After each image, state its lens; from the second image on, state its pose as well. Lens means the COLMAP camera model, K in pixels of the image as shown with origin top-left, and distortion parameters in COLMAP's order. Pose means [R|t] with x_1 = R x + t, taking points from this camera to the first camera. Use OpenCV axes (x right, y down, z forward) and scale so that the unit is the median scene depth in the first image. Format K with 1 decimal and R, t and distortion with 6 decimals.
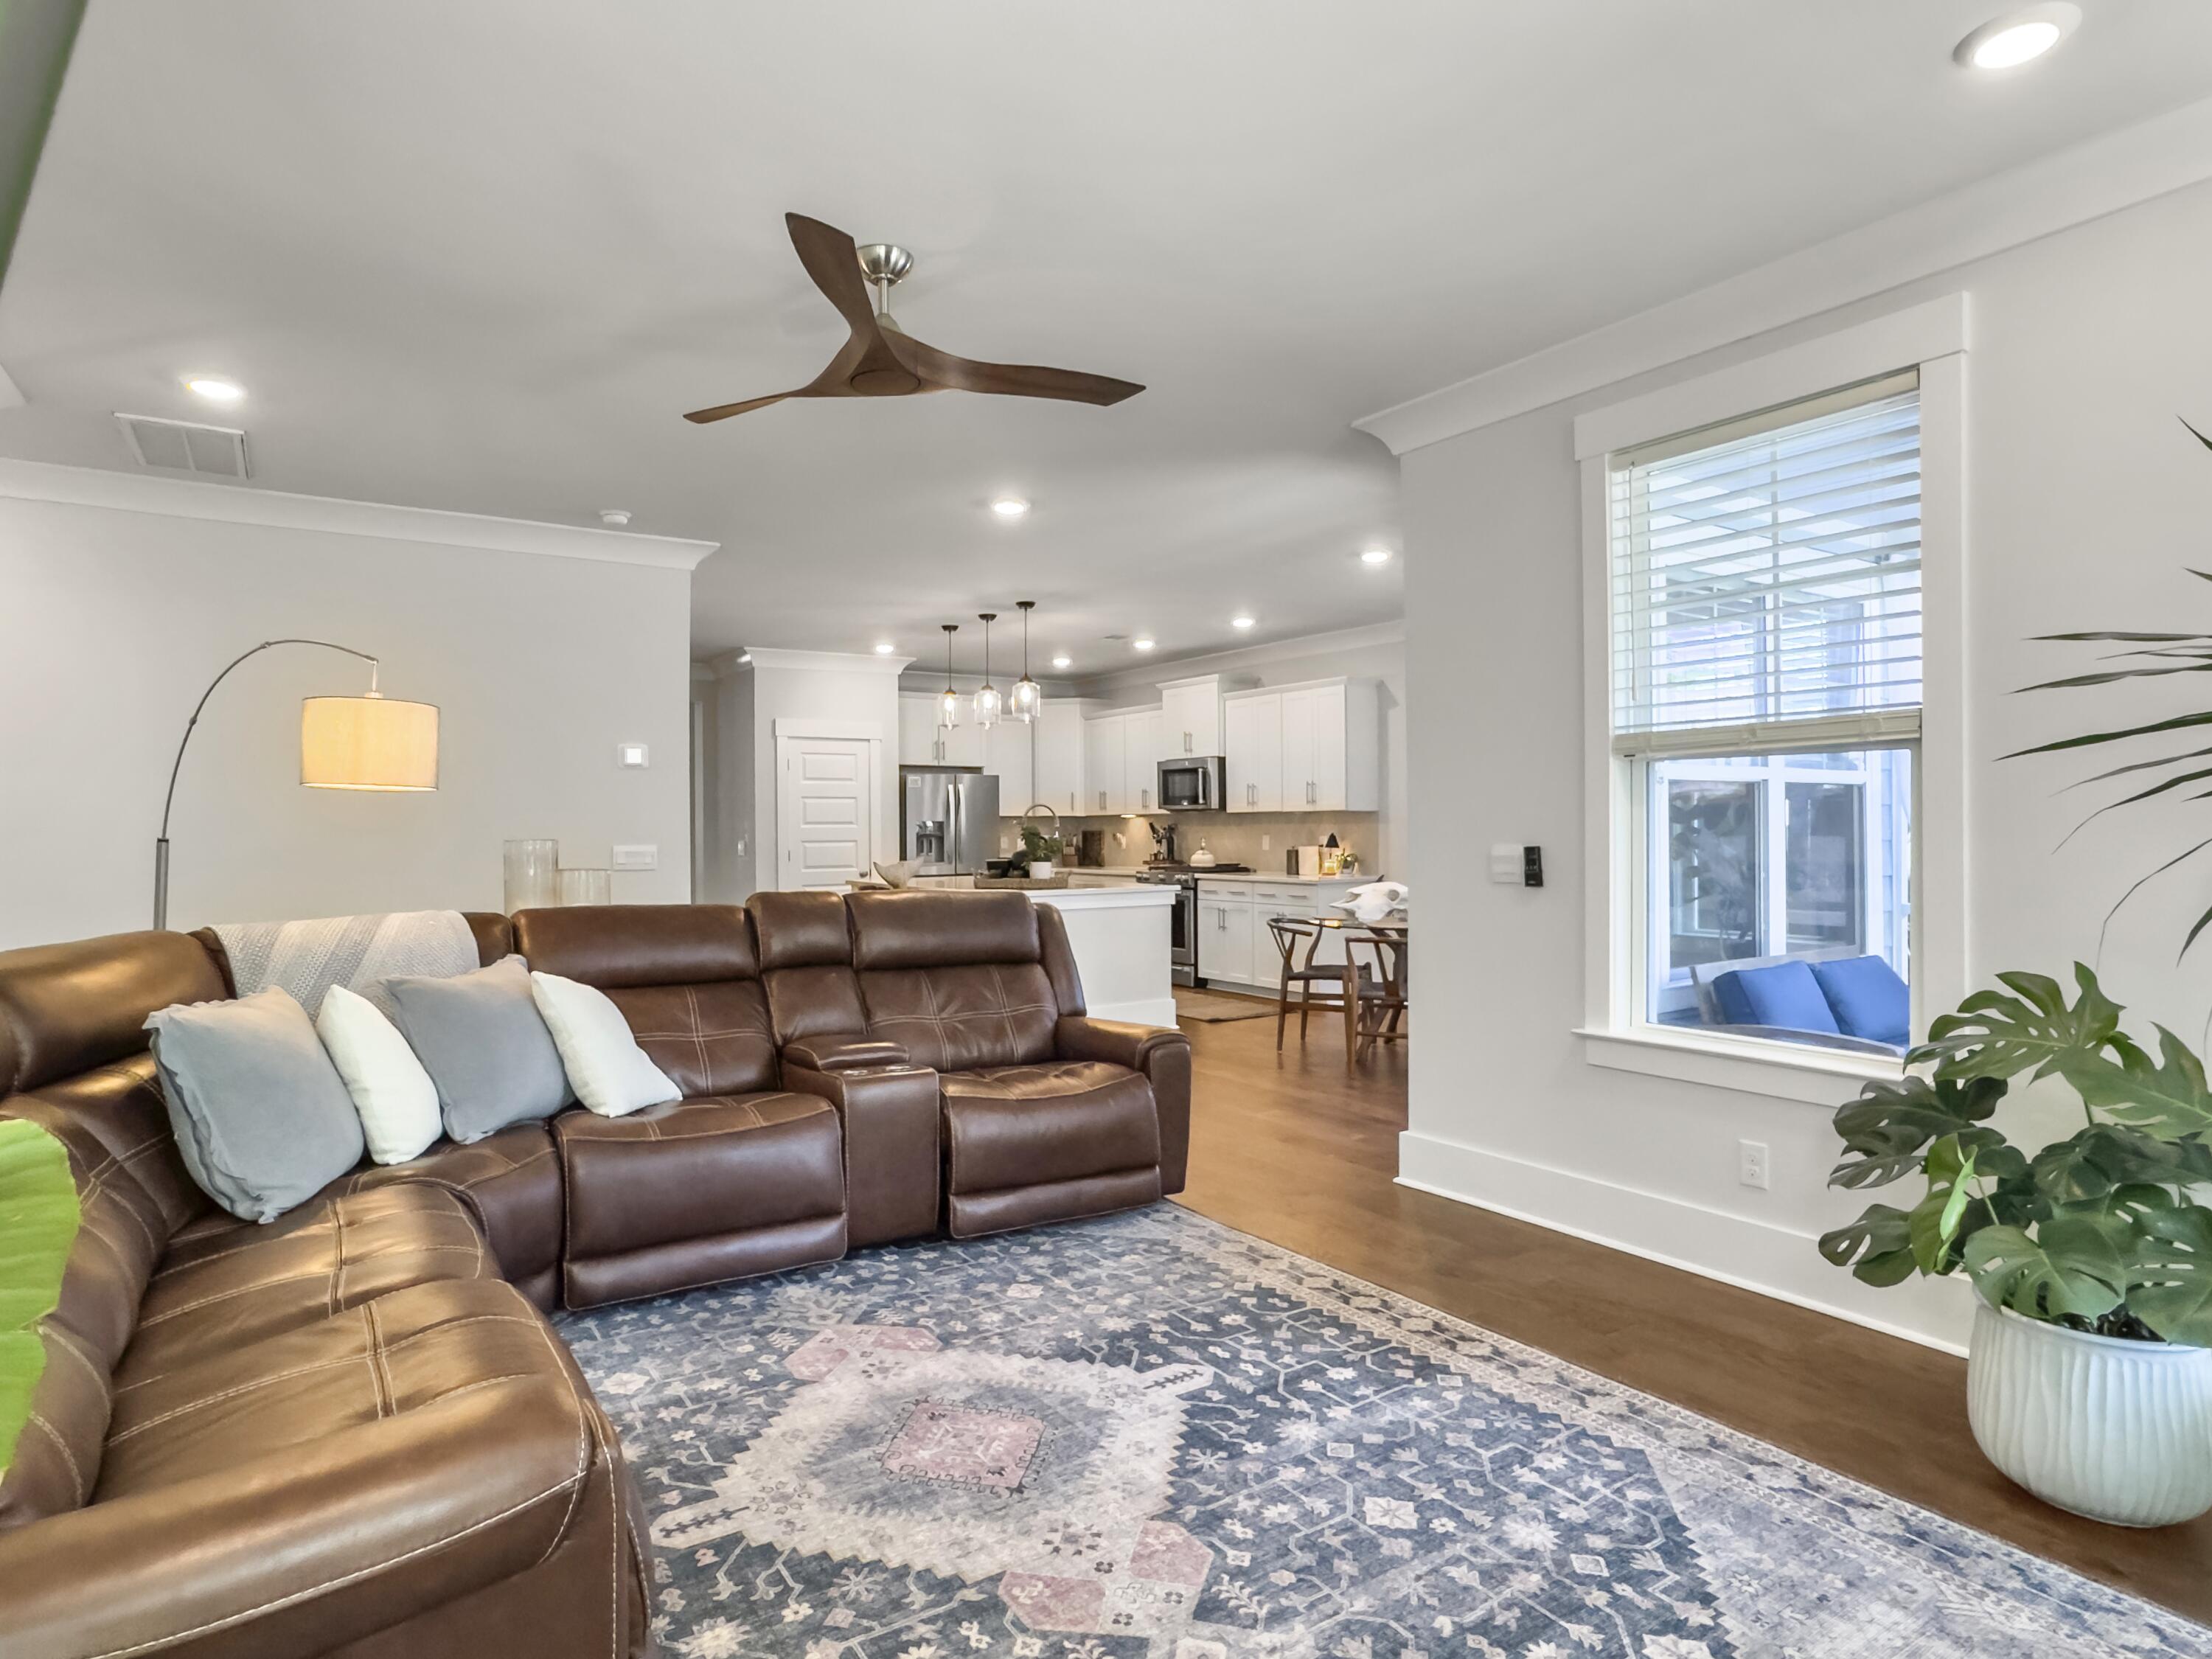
lens RADIAL K [[1256.7, 0, 1100.8], [0, 1256.7, 824.3], [0, 0, 1]] dist [-0.025521, 0.025396]
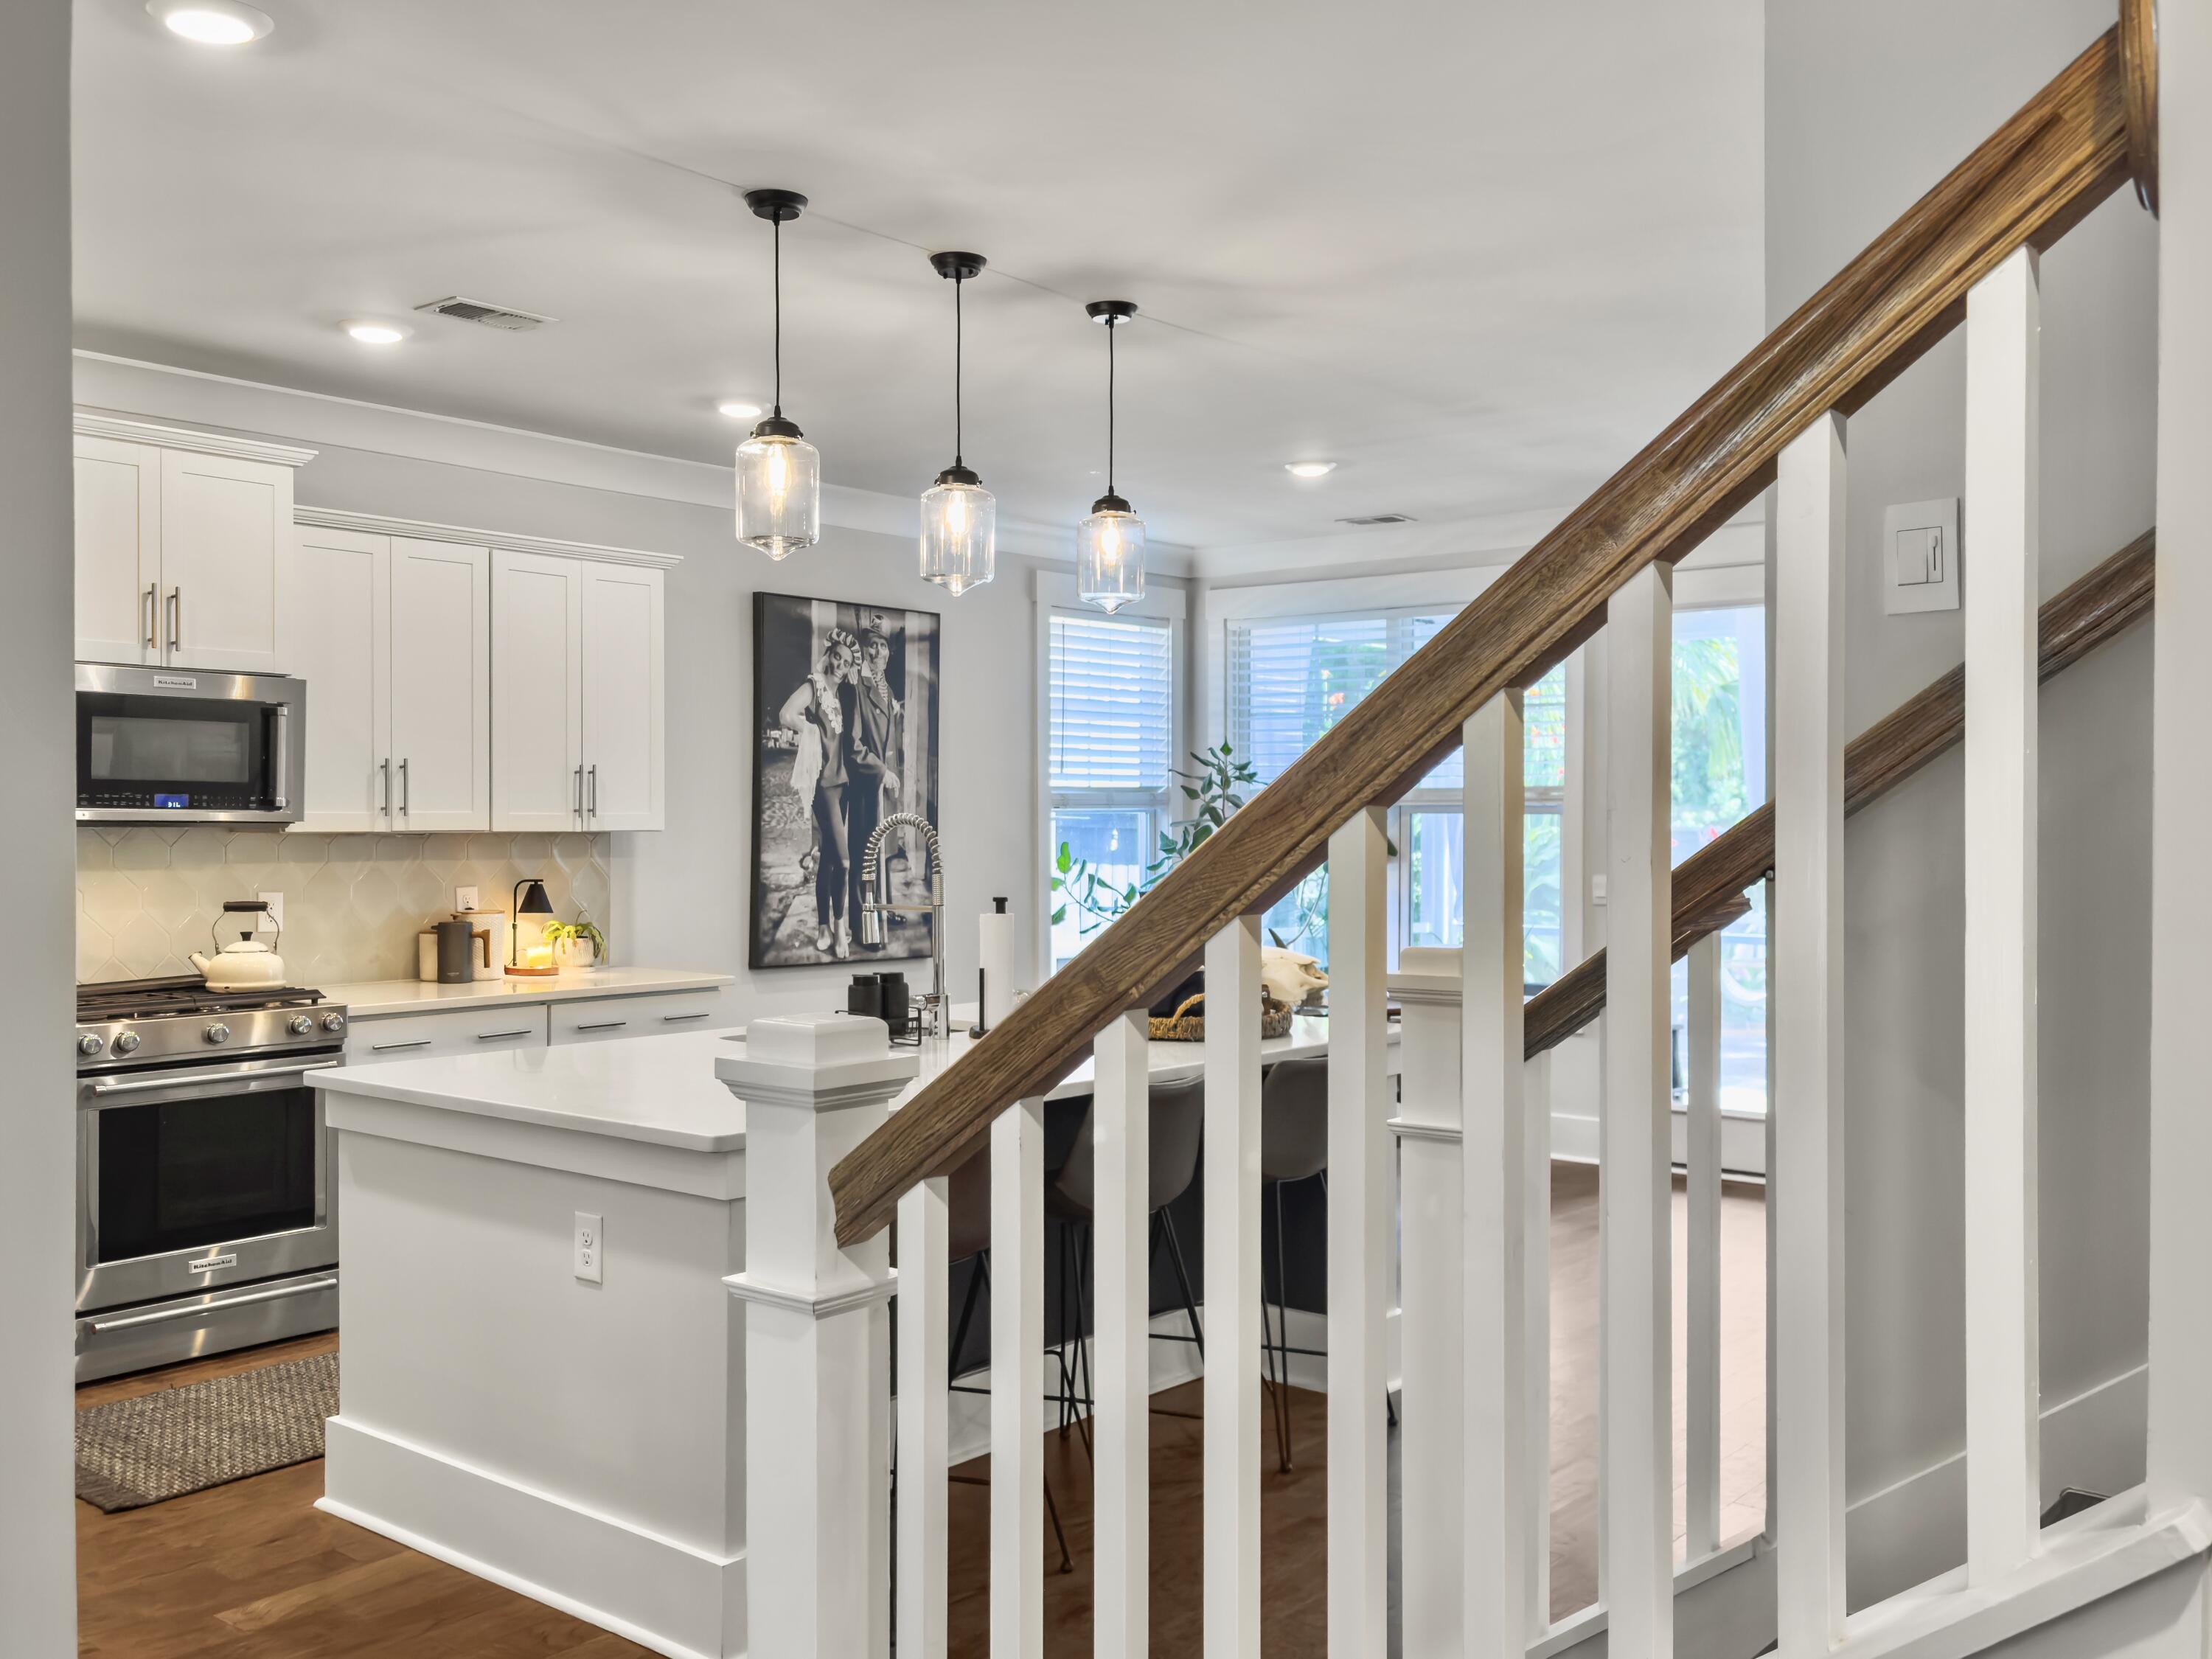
lens RADIAL K [[2014.4, 0, 1092.0], [0, 2014.4, 825.6], [0, 0, 1]] dist [0.037709, 0.000000]
pose [[-0.297354, 0.000722, 0.954767, -0.540262], [-0.004444, 0.999988, -0.002140, -0.011472], [-0.954757, -0.004879, -0.297347, 0.979887]]
